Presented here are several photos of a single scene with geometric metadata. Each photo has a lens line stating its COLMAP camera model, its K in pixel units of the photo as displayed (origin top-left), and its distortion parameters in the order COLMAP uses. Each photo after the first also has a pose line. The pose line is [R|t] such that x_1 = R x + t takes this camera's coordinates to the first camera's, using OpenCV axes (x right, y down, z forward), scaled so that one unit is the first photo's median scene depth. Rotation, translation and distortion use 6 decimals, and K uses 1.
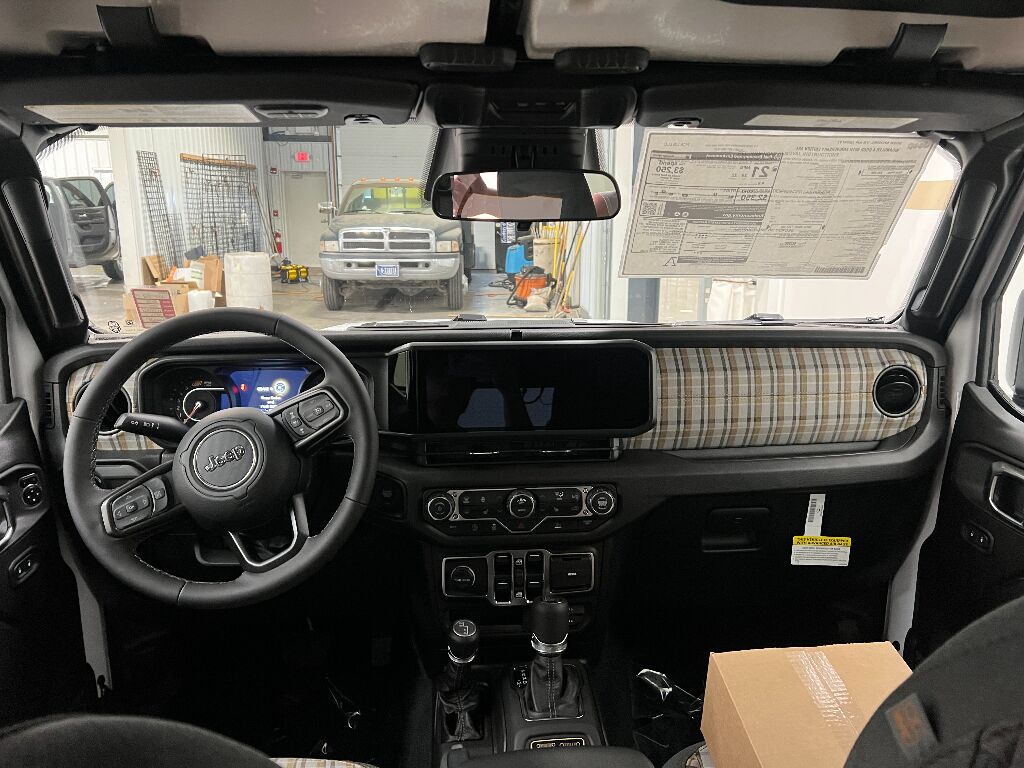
lens RADIAL K [[781.9, 0, 539.5], [0, 781.9, 366.9], [0, 0, 1]] dist [0.006075, -0.016227]
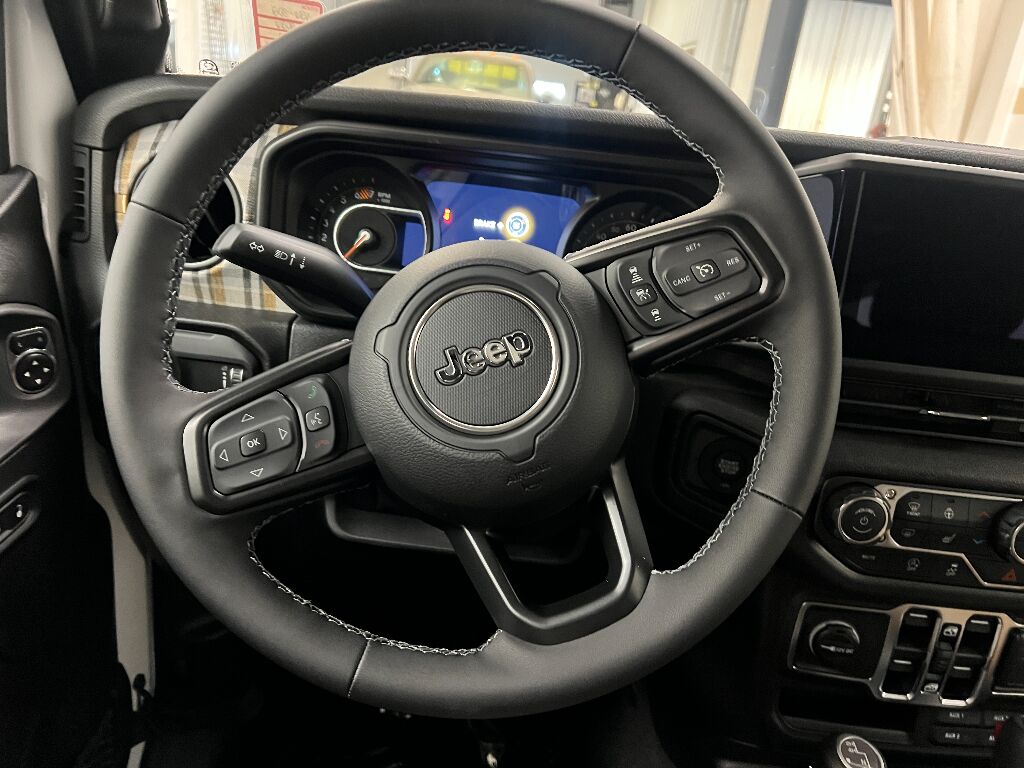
lens RADIAL K [[781.9, 0, 511.3], [0, 781.9, 384.1], [0, 0, 1]] dist [0.006075, -0.016227]
pose [[0.988188, 0.142291, -0.056906, -0.324309], [-0.133461, 0.981570, 0.136780, 0.065537], [0.075319, -0.127570, 0.988966, 0.534460]]
